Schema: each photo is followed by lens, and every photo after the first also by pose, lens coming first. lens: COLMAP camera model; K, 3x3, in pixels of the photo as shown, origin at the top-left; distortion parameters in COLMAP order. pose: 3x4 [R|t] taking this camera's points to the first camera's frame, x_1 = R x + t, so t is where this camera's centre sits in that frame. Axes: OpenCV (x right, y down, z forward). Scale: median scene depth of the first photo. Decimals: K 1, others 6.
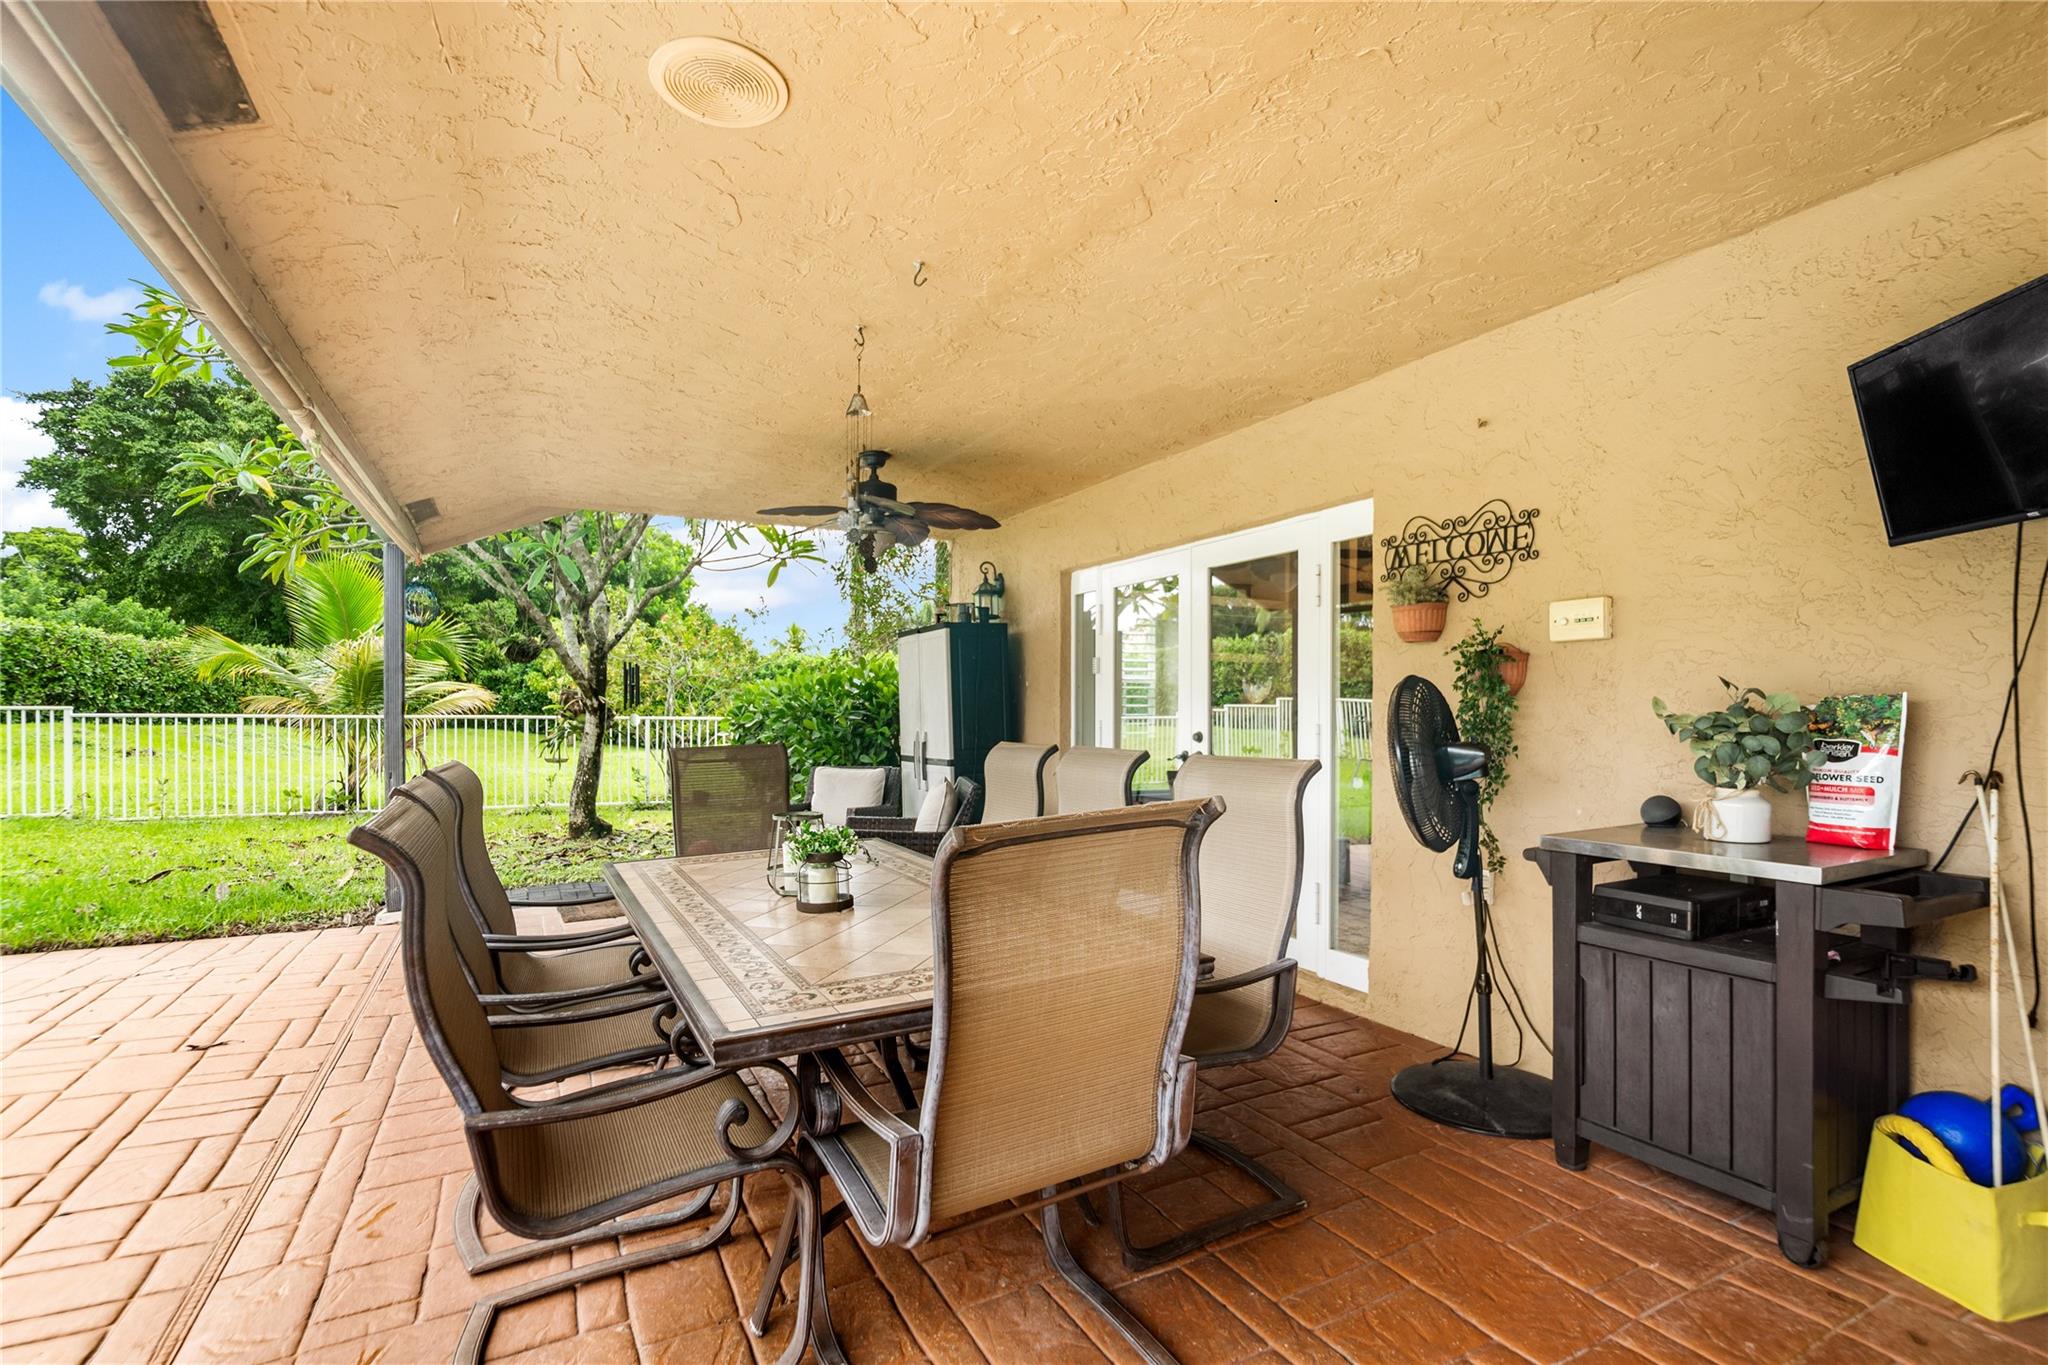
lens RADIAL K [[934.0, 0, 1036.3], [0, 934.0, 717.3], [0, 0, 1]] dist [-0.012380, 0.000099]
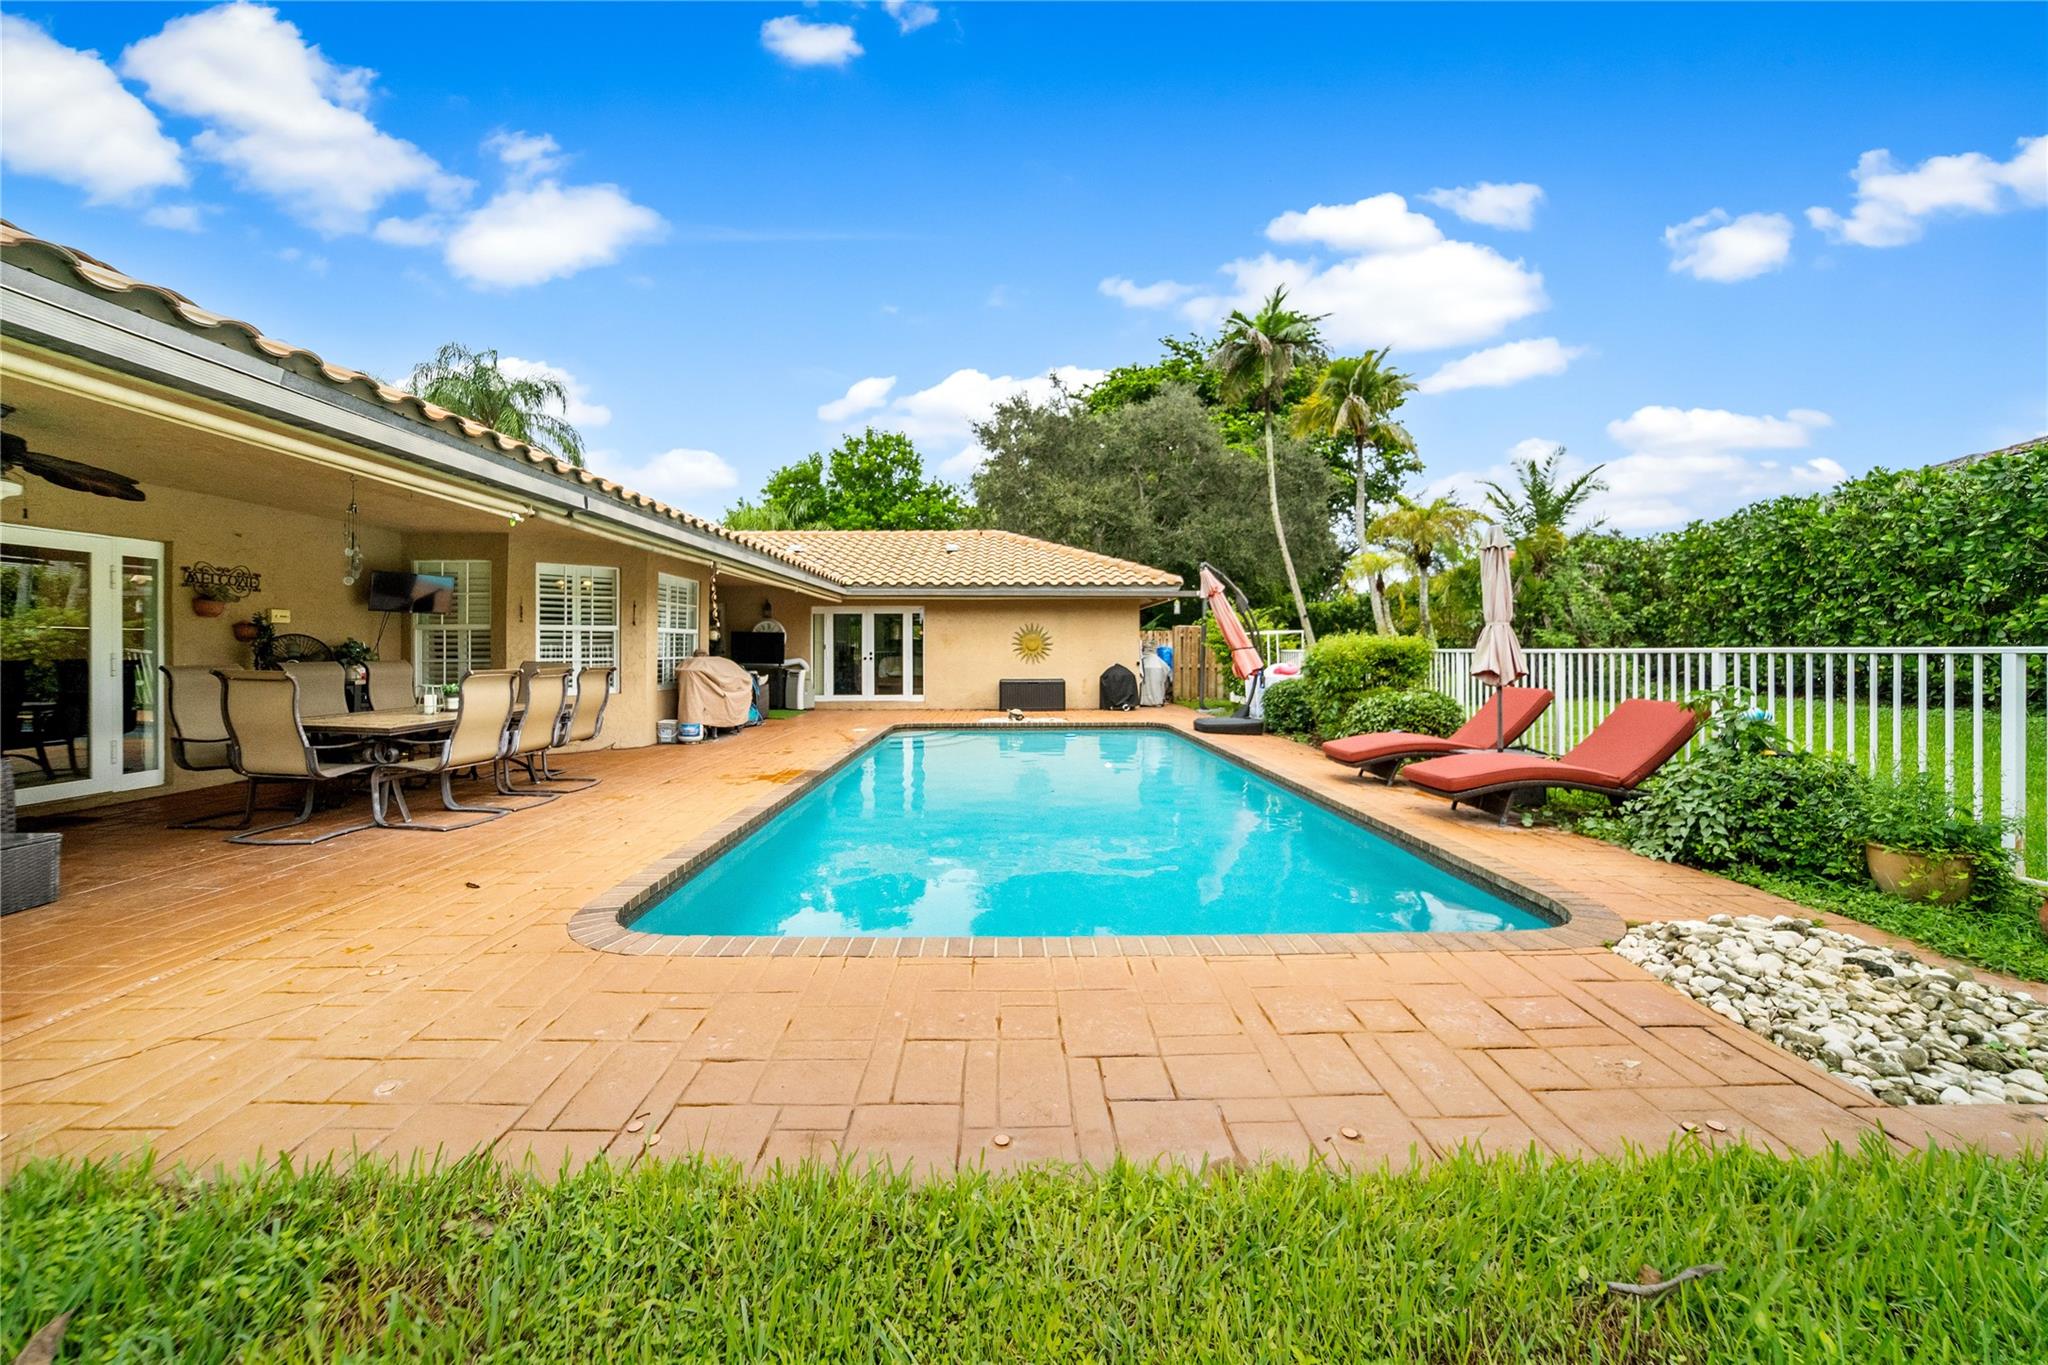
lens RADIAL K [[723.9, 0, 993.1], [0, 723.9, 649.8], [0, 0, 1]] dist [0.001155, 0.000511]
pose [[-0.872601, 0.000250, 0.488434, -0.839035], [0.005245, 0.999947, 0.008859, -0.001531], [-0.488406, 0.010293, -0.872556, 0.624260]]
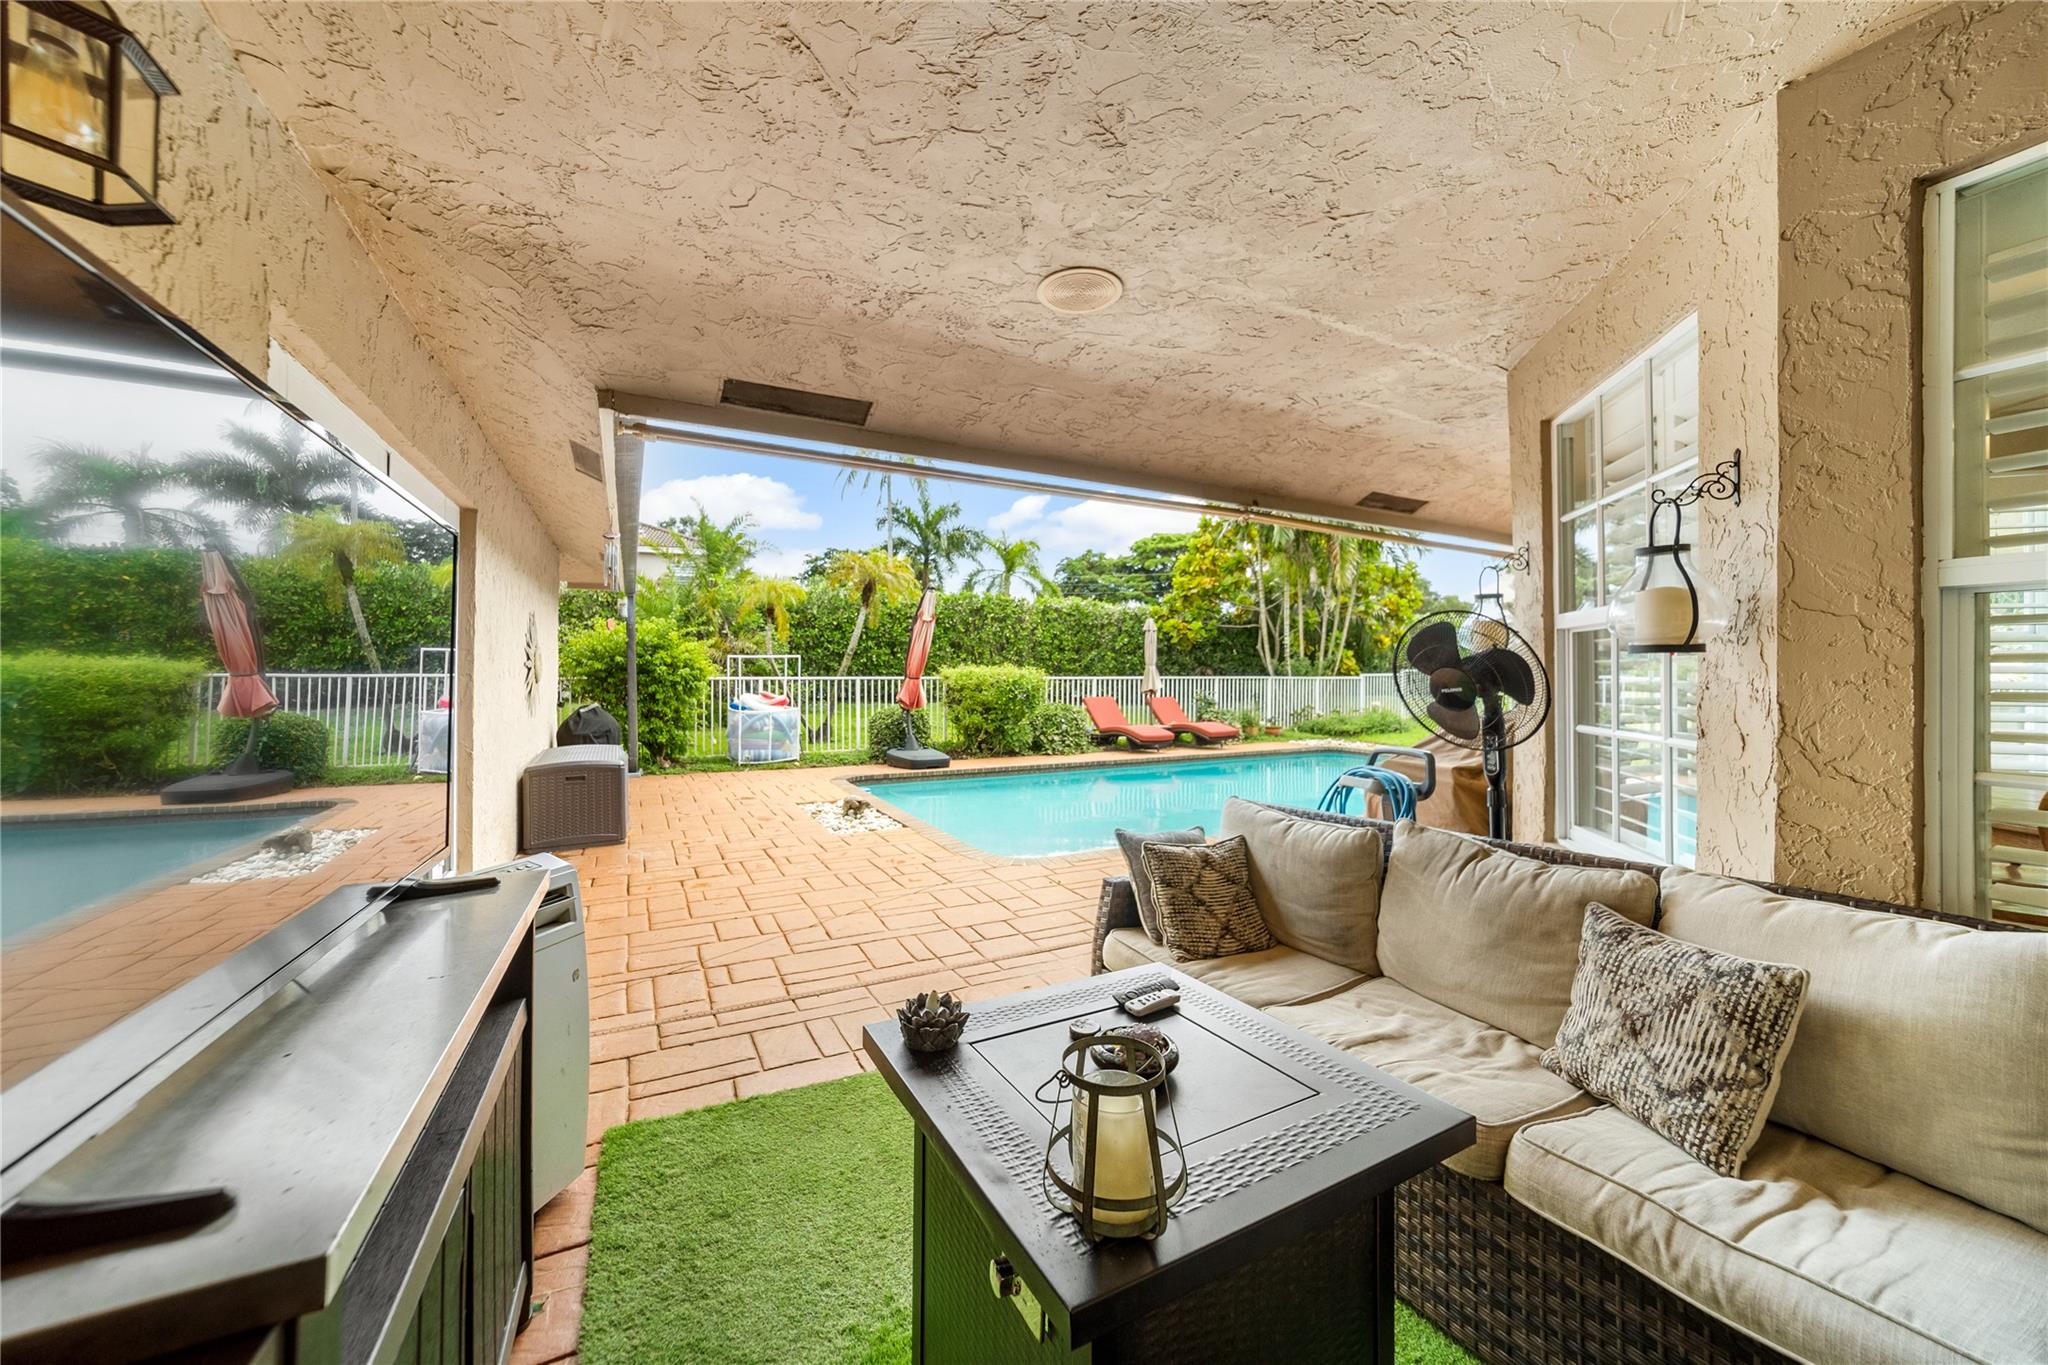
lens RADIAL K [[743.5, 0, 1024.2], [0, 743.5, 673.9], [0, 0, 1]] dist [-0.011636, 0.001655]
pose [[0.013703, 0.000302, -0.999906, 0.531539], [-0.014815, 0.999890, 0.000099, 0.002000], [0.999796, 0.014813, 0.013706, -0.478539]]
